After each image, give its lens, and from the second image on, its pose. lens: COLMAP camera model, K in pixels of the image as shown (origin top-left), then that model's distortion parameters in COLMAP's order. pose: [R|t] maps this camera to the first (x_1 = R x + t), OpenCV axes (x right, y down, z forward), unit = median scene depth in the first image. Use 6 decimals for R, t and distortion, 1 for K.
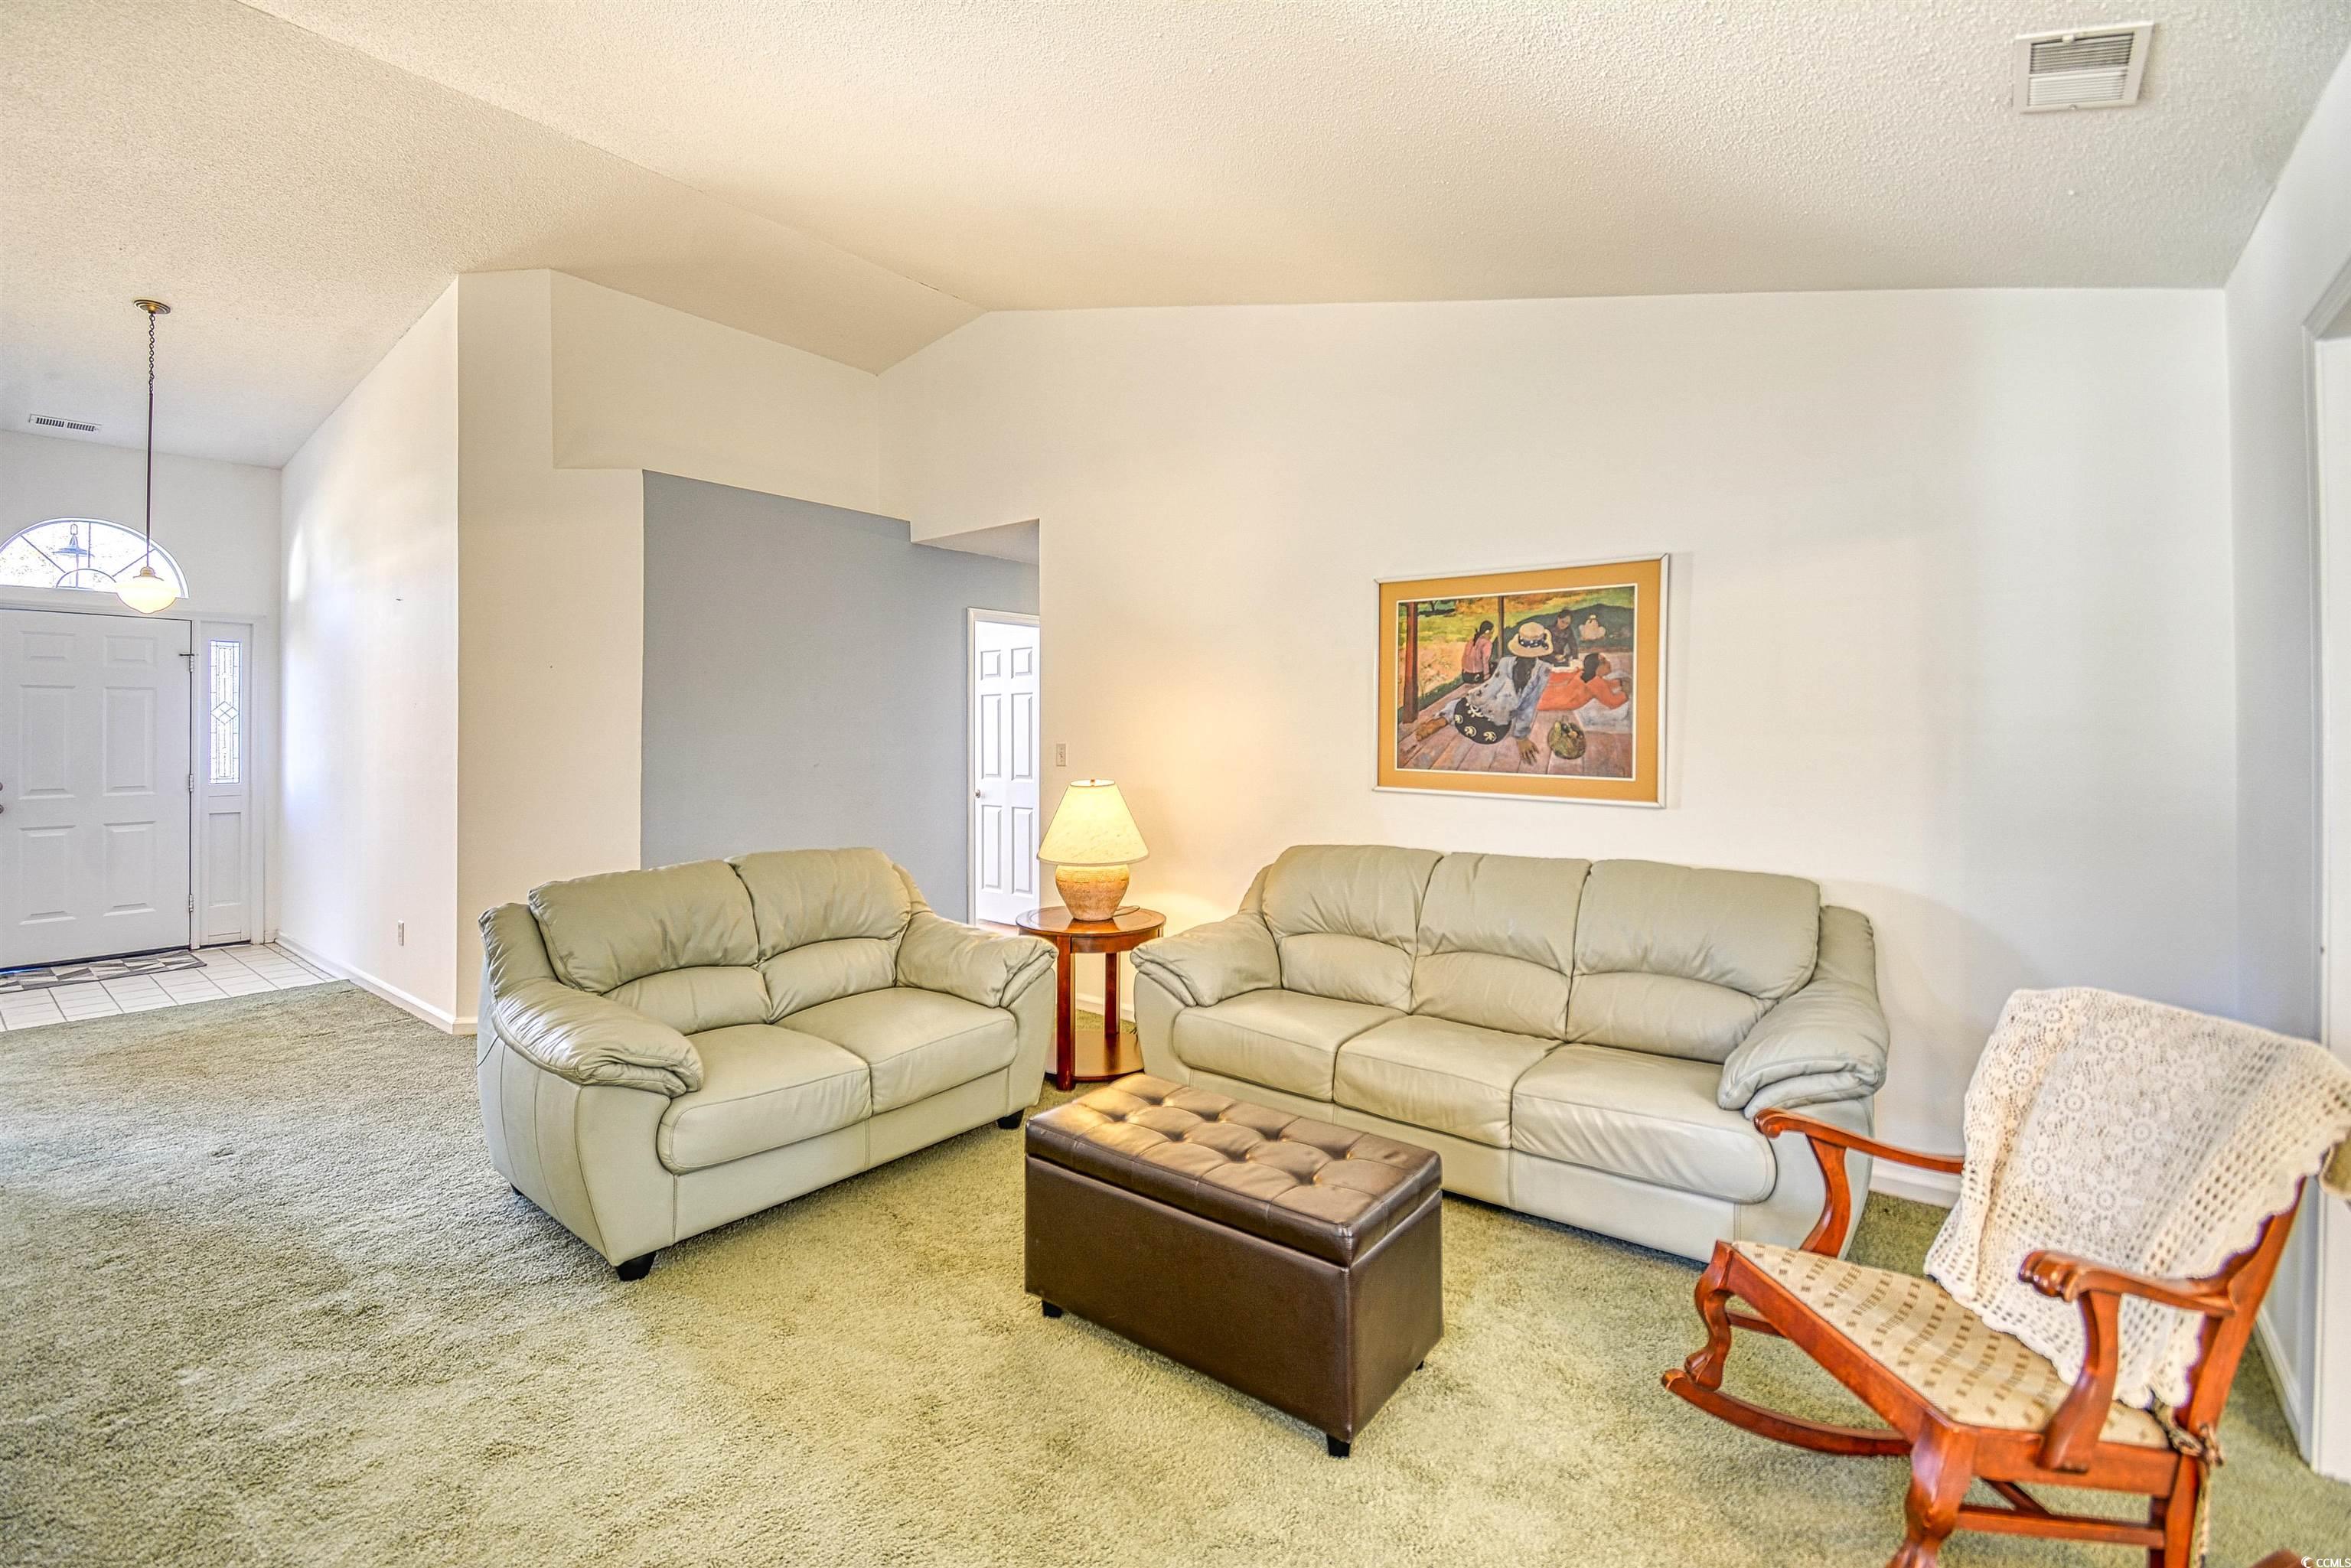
lens RADIAL K [[1054.7, 0, 1126.1], [0, 1054.7, 734.4], [0, 0, 1]] dist [0.001201, 0.000009]
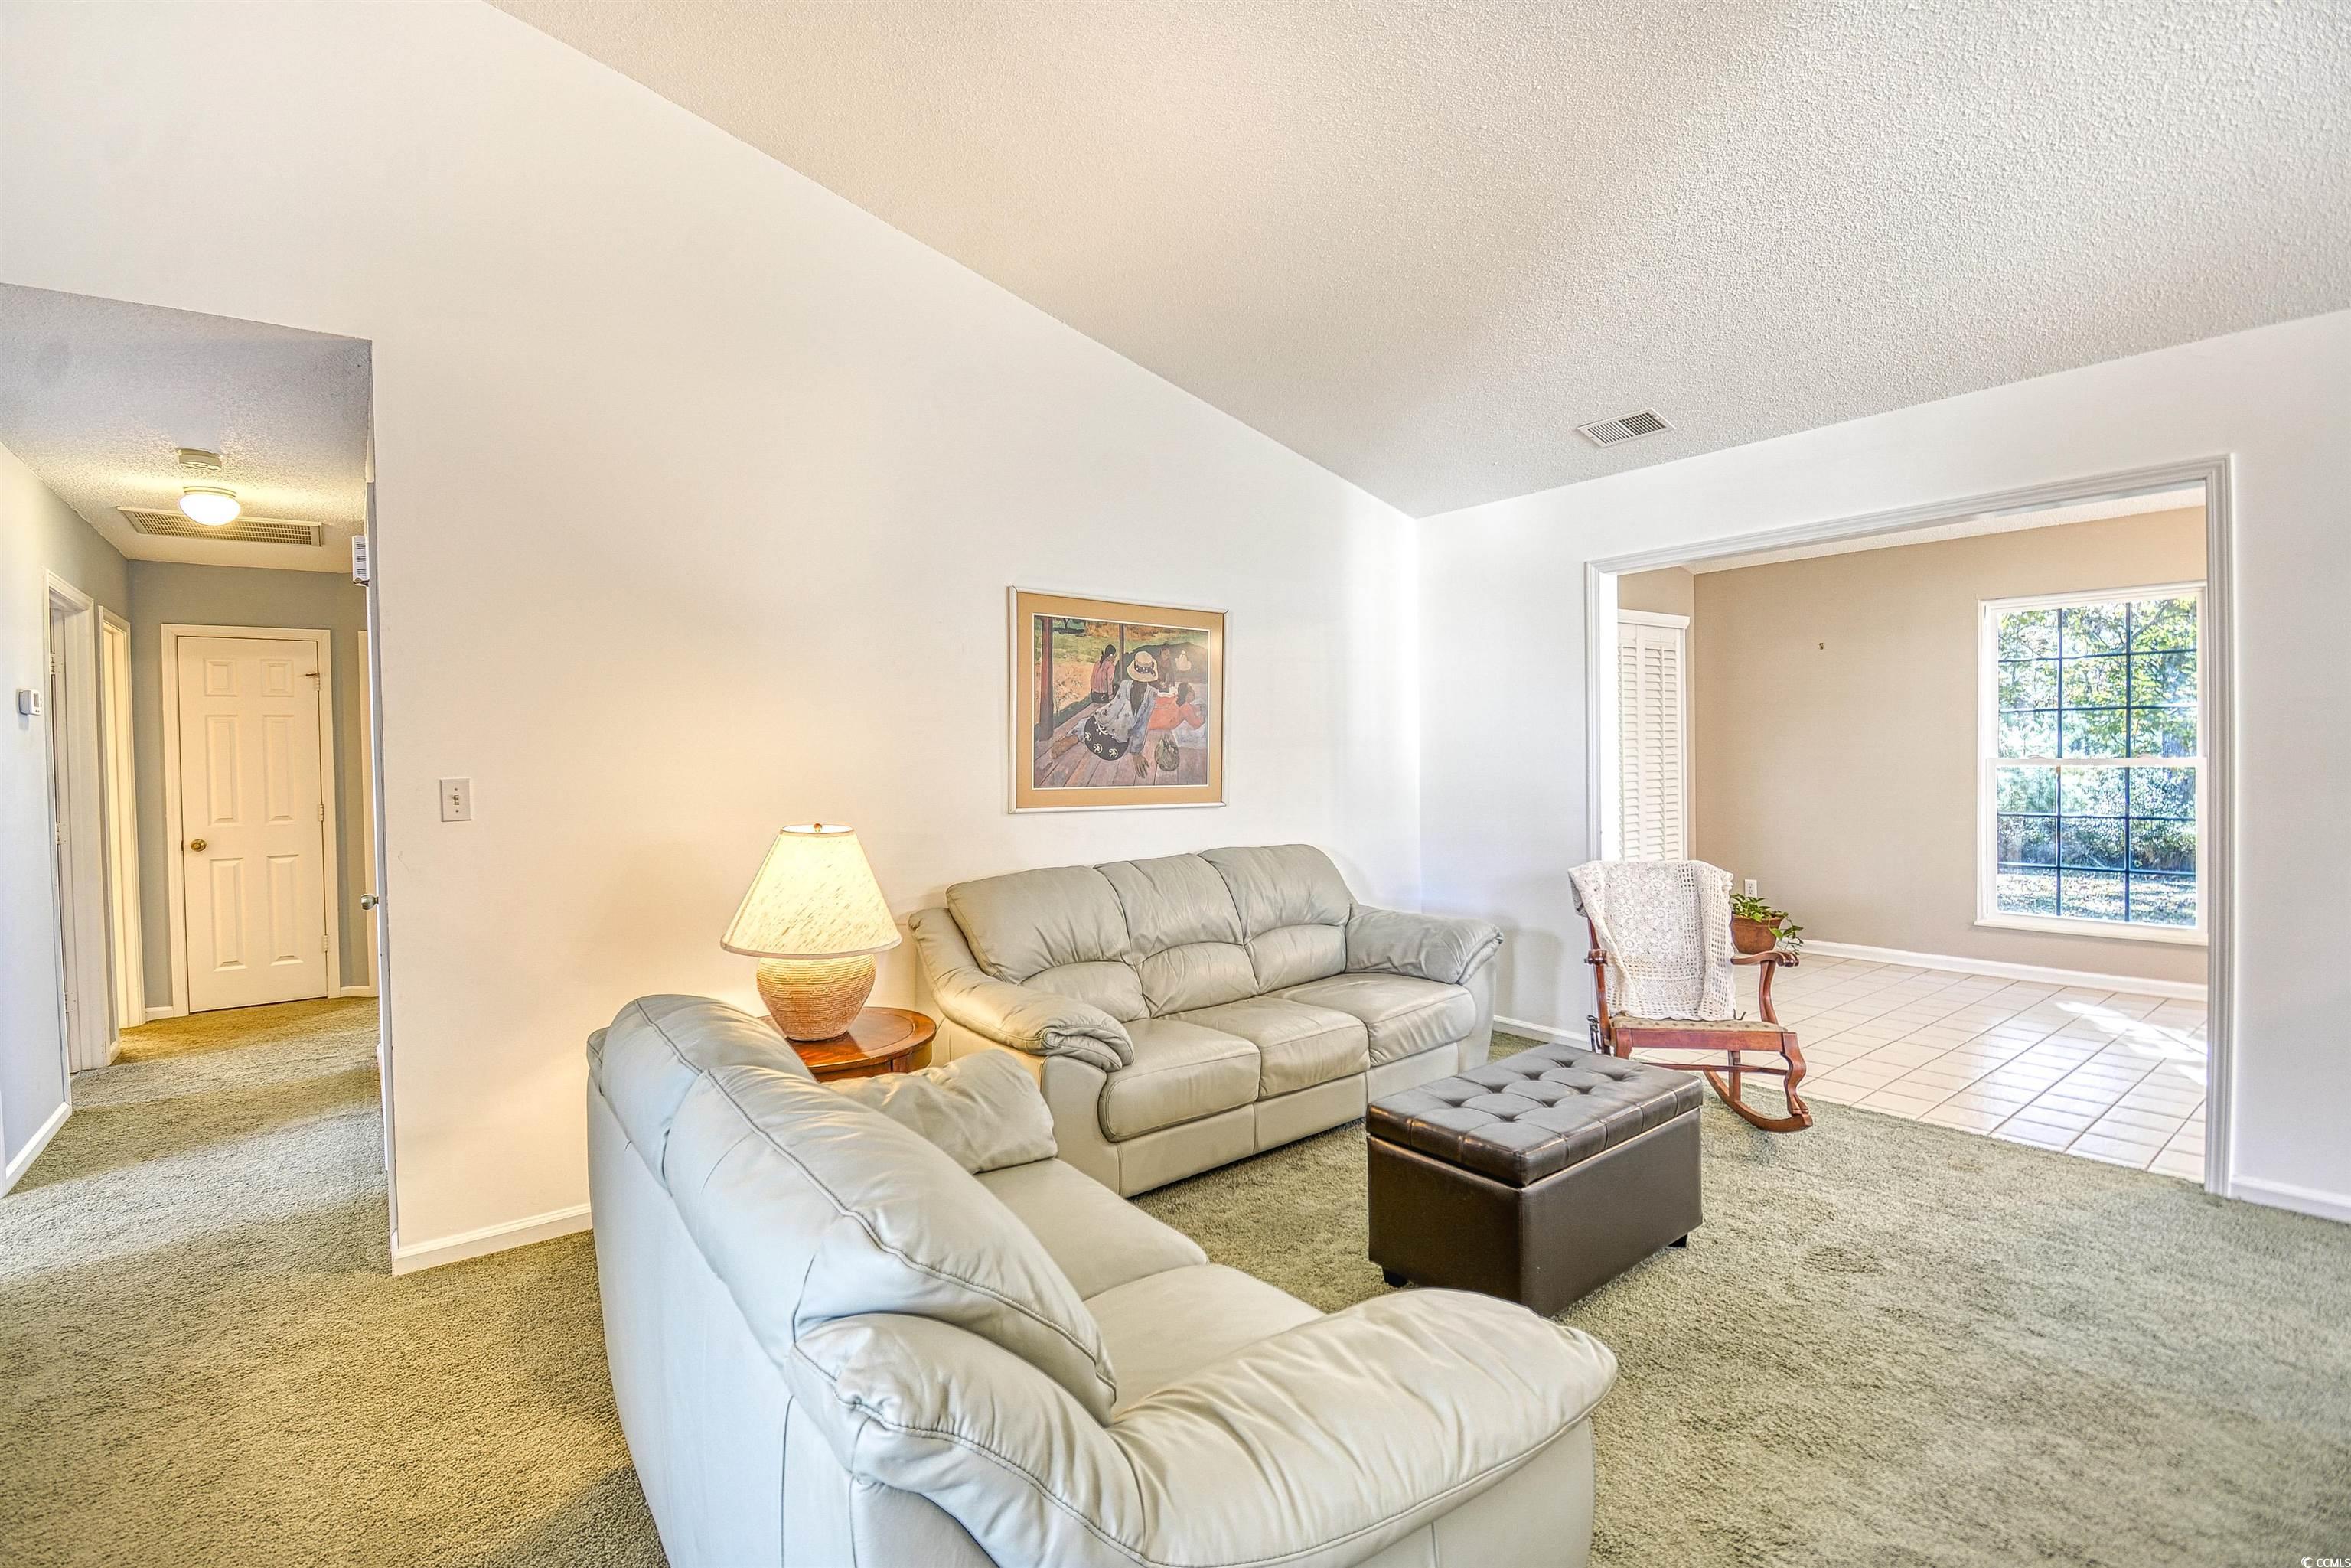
lens RADIAL K [[1054.7, 0, 1173.9], [0, 1054.7, 774.4], [0, 0, 1]] dist [0.001201, 0.000009]
pose [[0.212406, -0.020306, 0.976971, -0.695773], [0.021867, 0.999632, 0.016023, 0.007801], [-0.976937, 0.017960, 0.212772, 0.715268]]
